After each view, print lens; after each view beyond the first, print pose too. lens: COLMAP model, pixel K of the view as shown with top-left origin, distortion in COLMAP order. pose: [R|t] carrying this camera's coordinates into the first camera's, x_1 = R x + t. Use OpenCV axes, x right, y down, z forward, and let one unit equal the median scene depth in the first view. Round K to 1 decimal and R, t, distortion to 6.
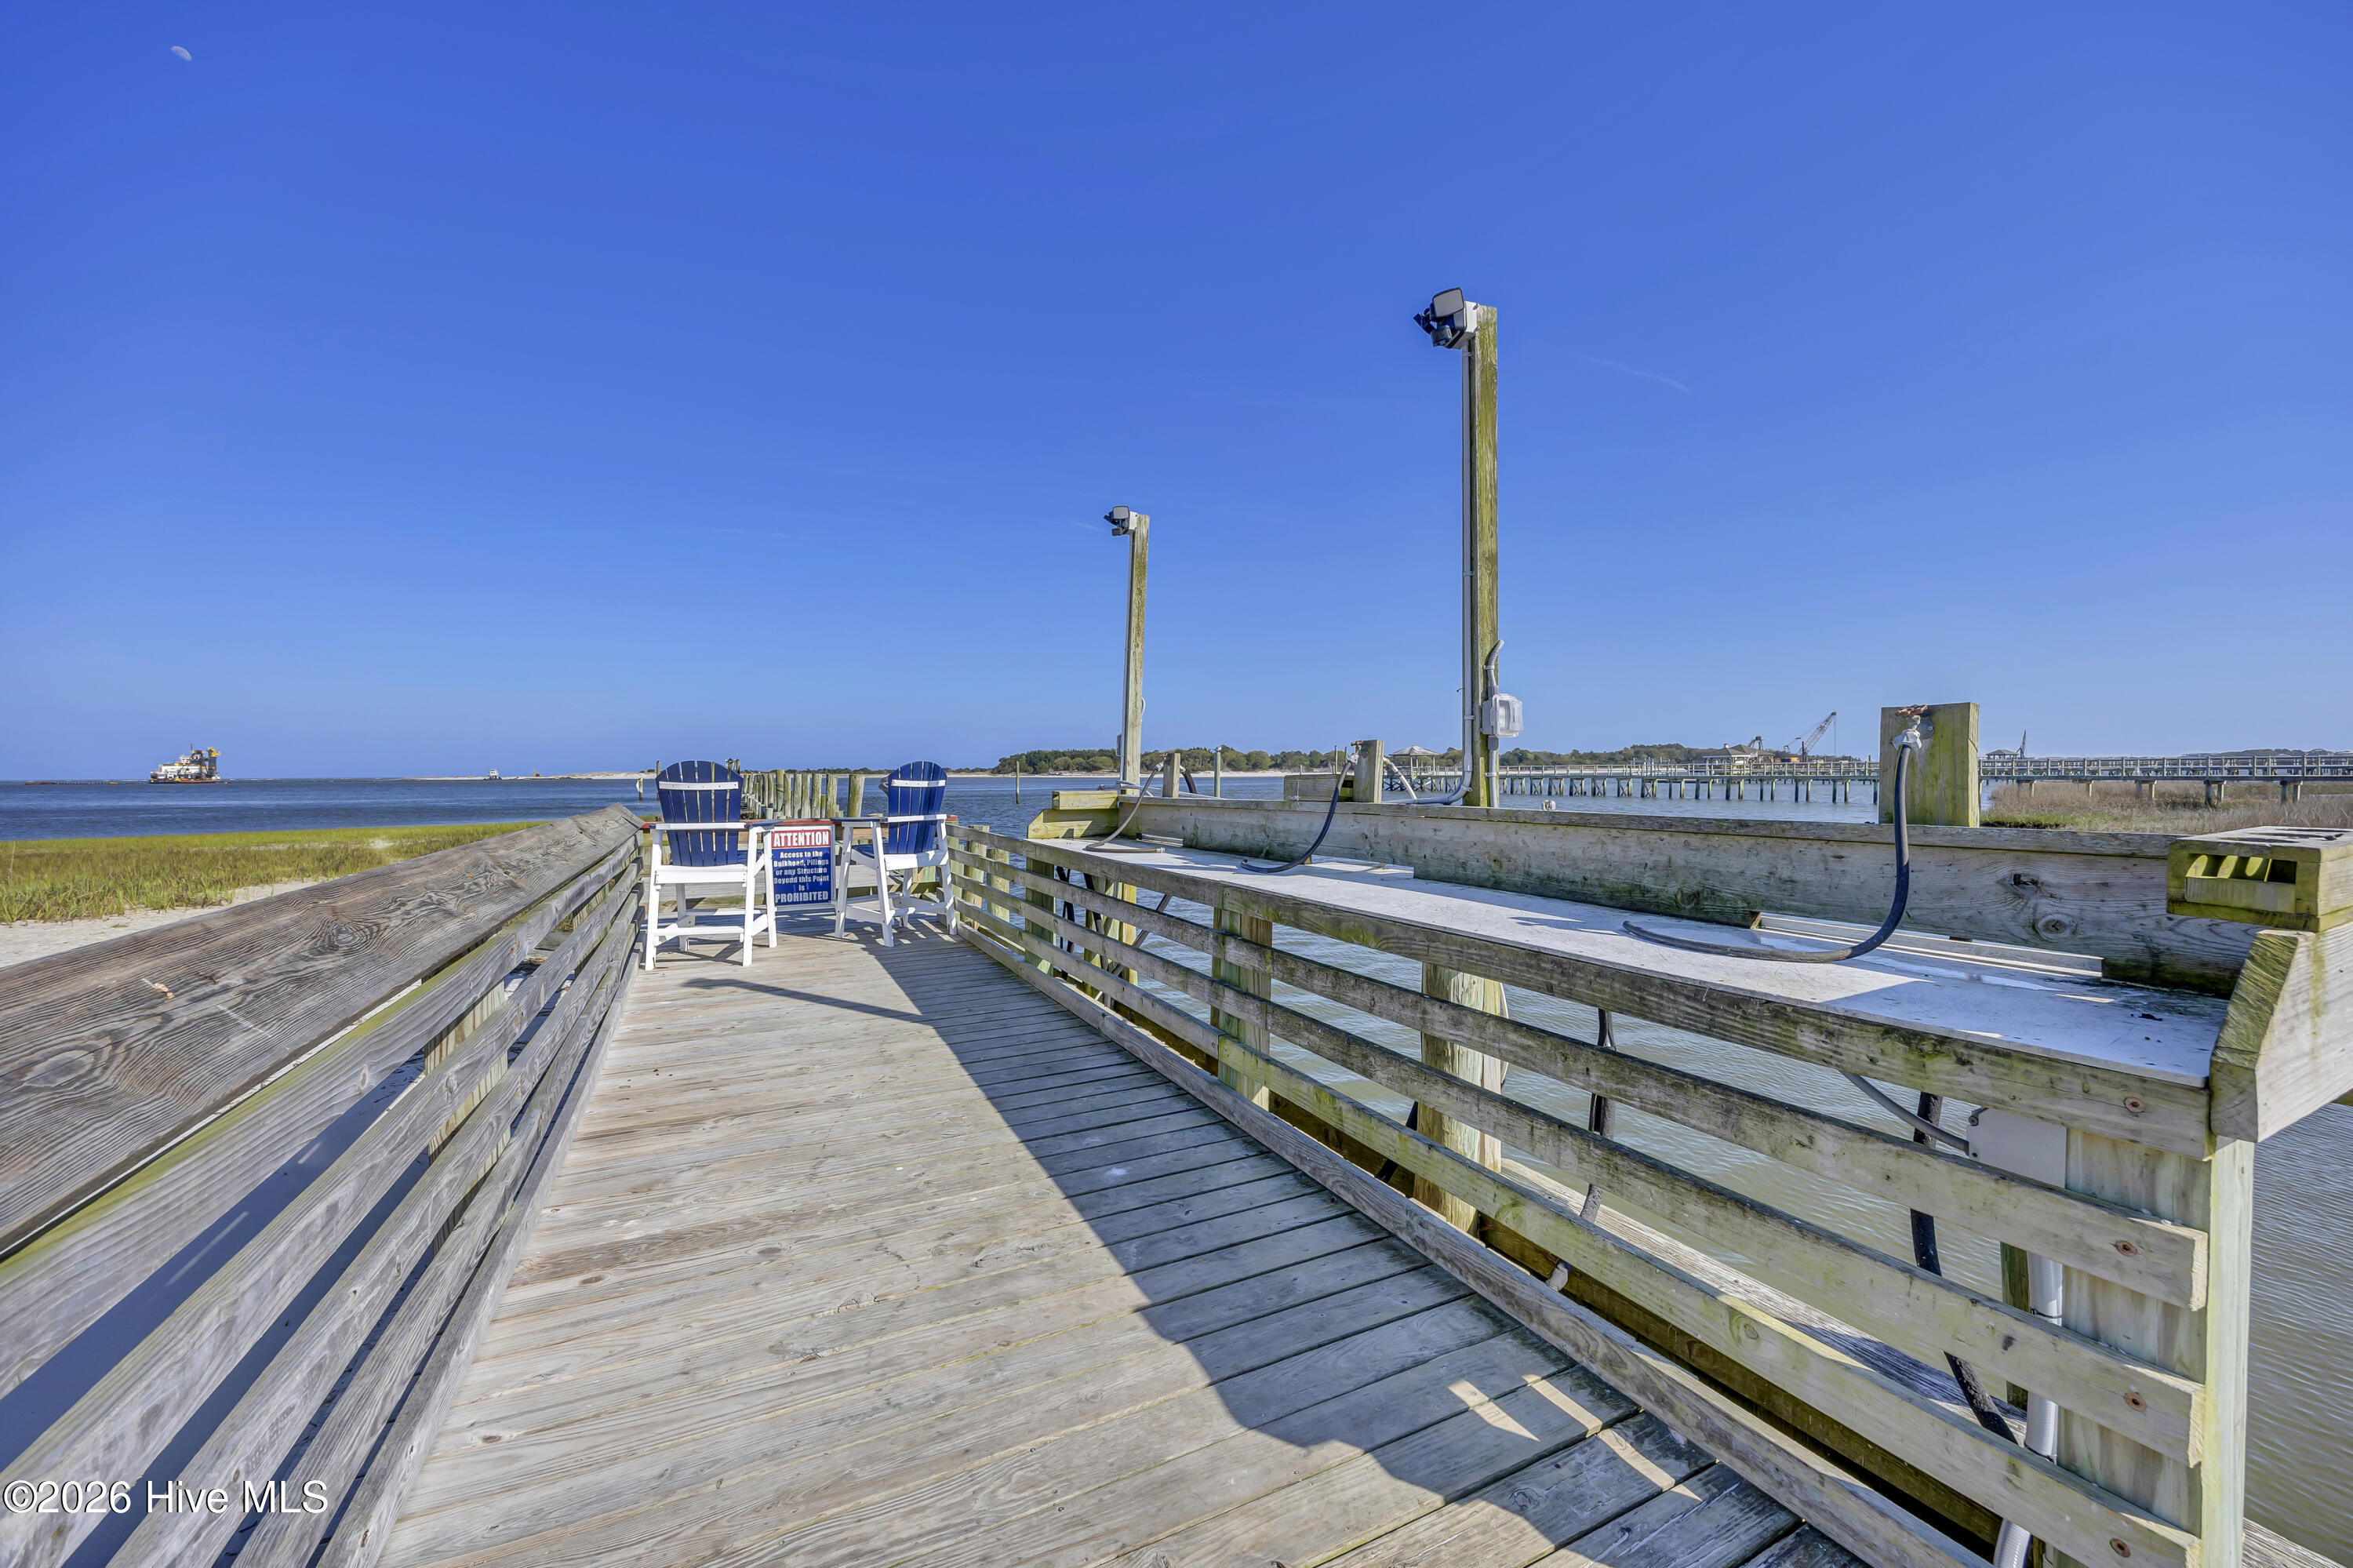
lens RADIAL K [[910.4, 0, 1210.2], [0, 910.4, 773.9], [0, 0, 1]] dist [-0.019834, 0.005856]
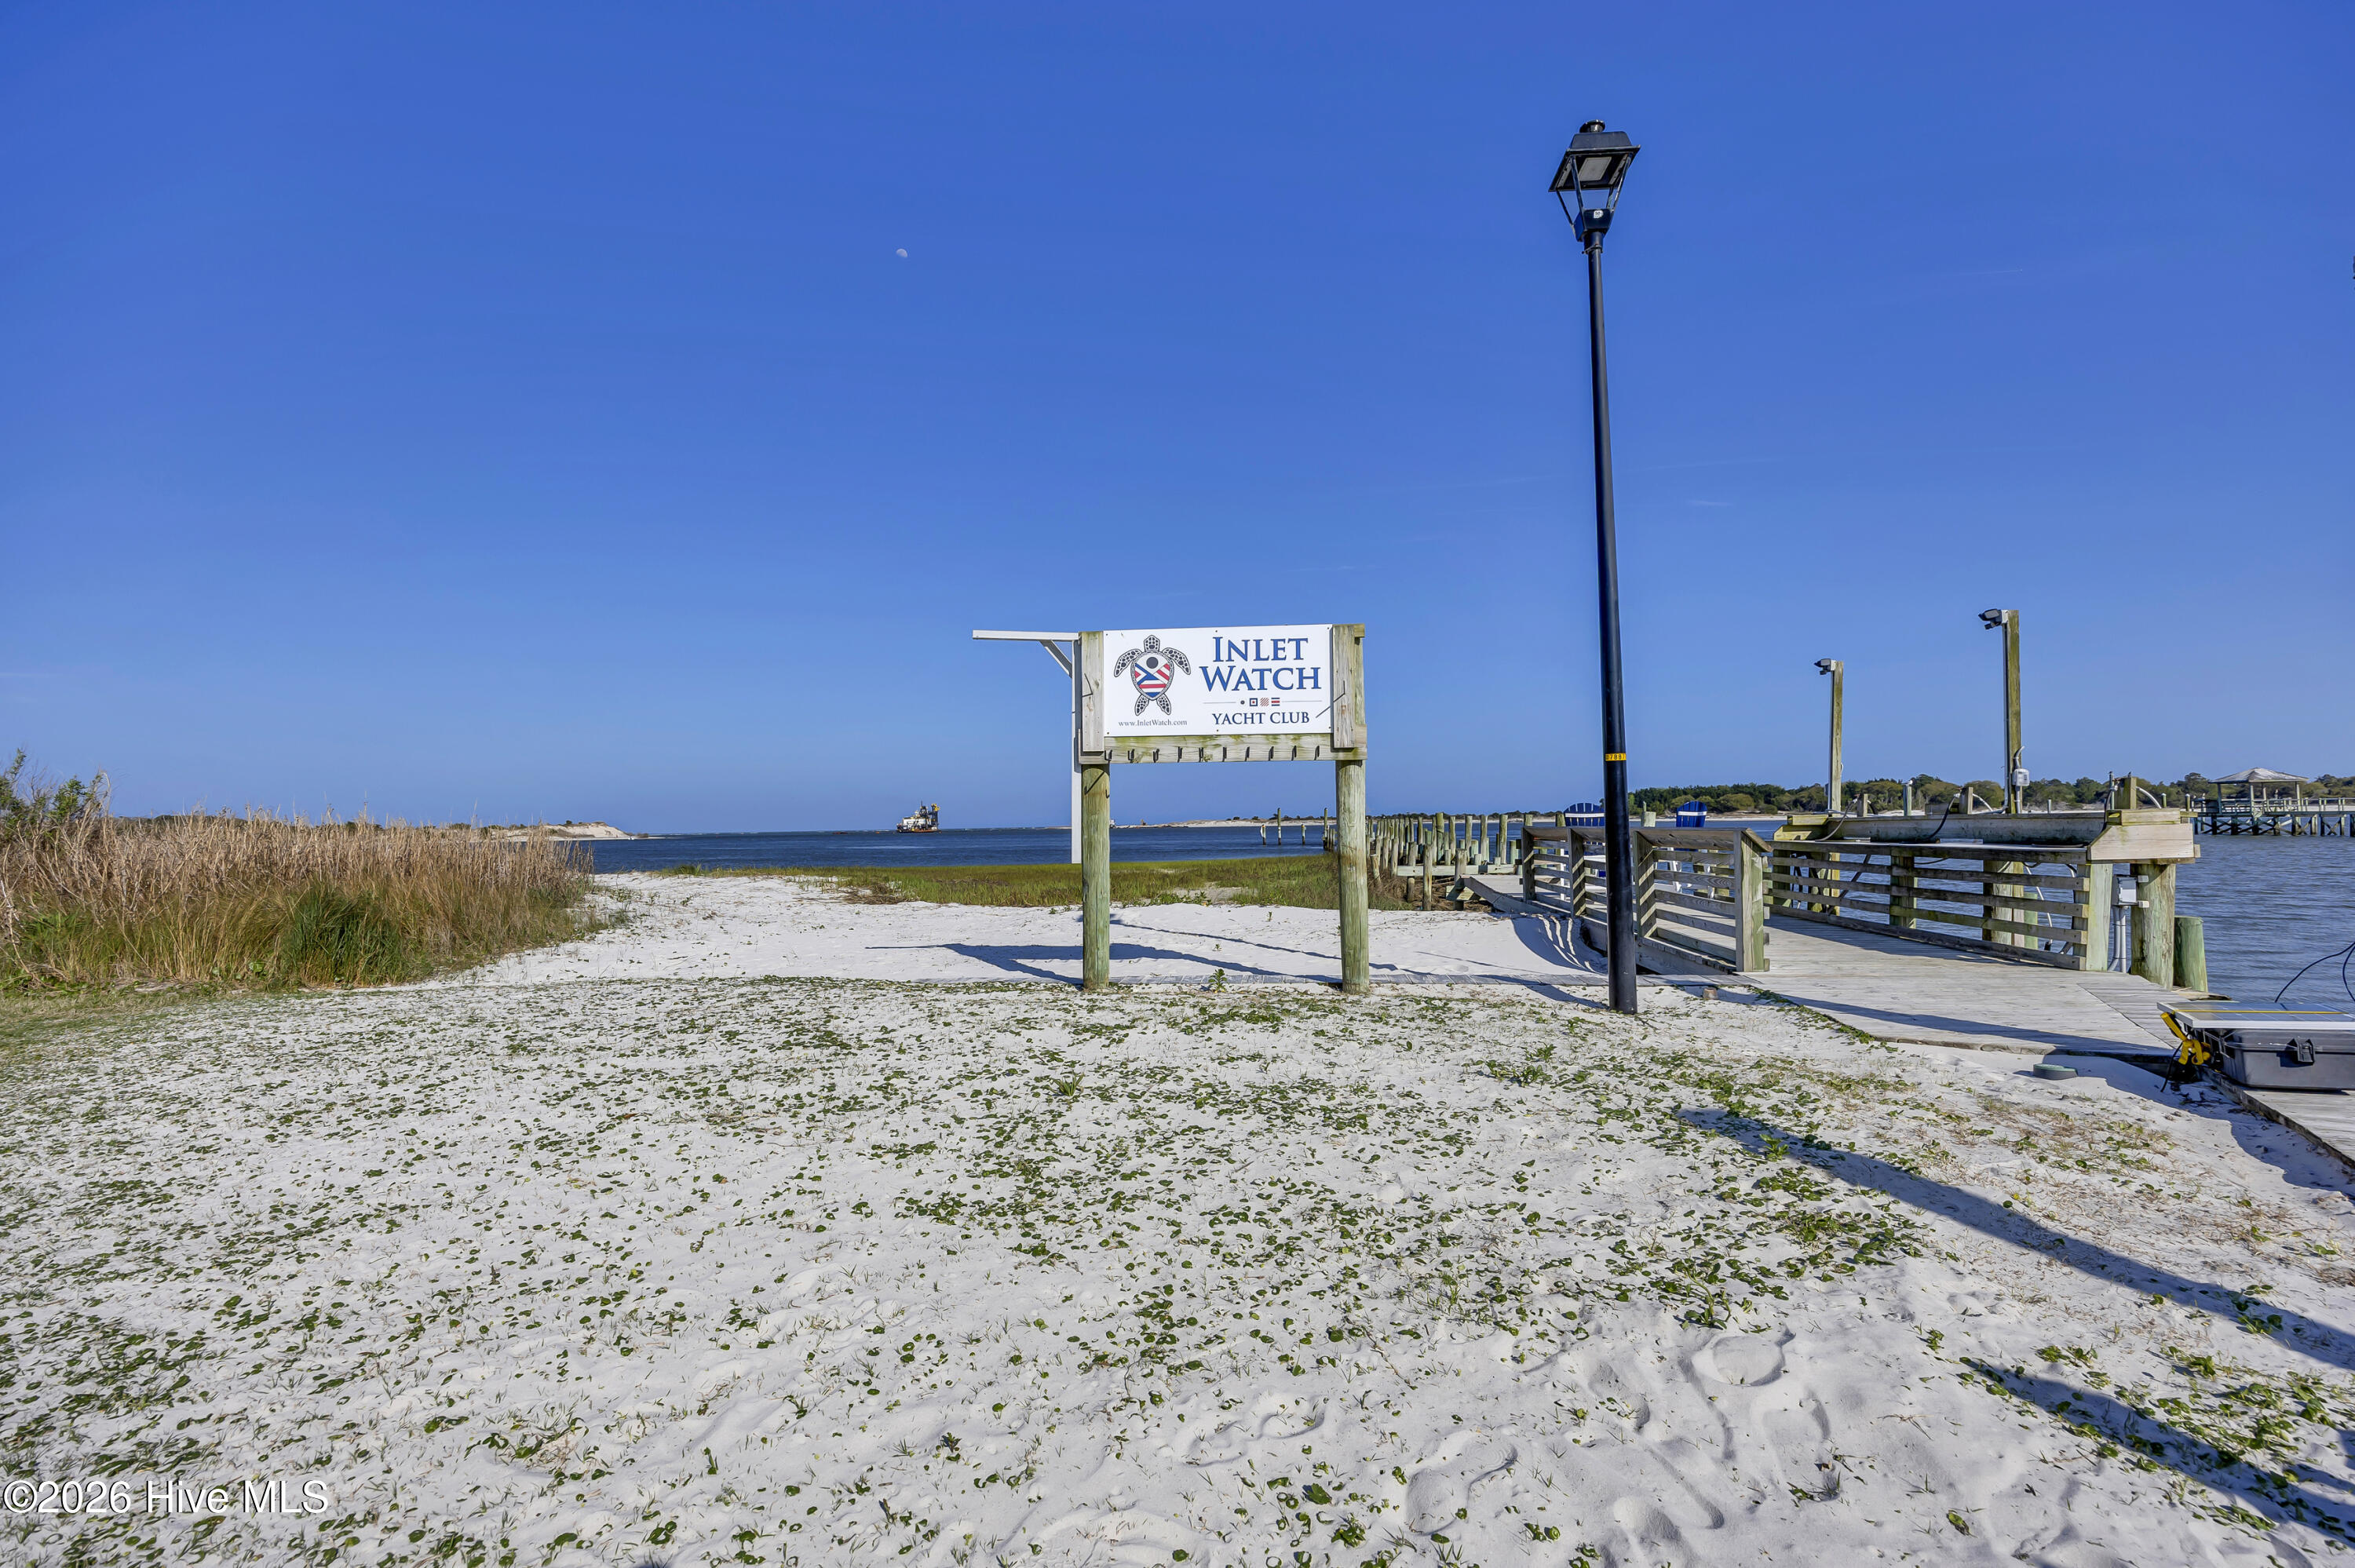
lens RADIAL K [[1067.2, 0, 1178.8], [0, 1067.2, 802.4], [0, 0, 1]] dist [-0.019482, 0.000009]
pose [[0.824924, -0.019363, -0.564912, 0.026892], [0.010492, 0.999765, -0.018946, 0.021319], [0.565146, 0.009702, 0.824934, -1.557273]]
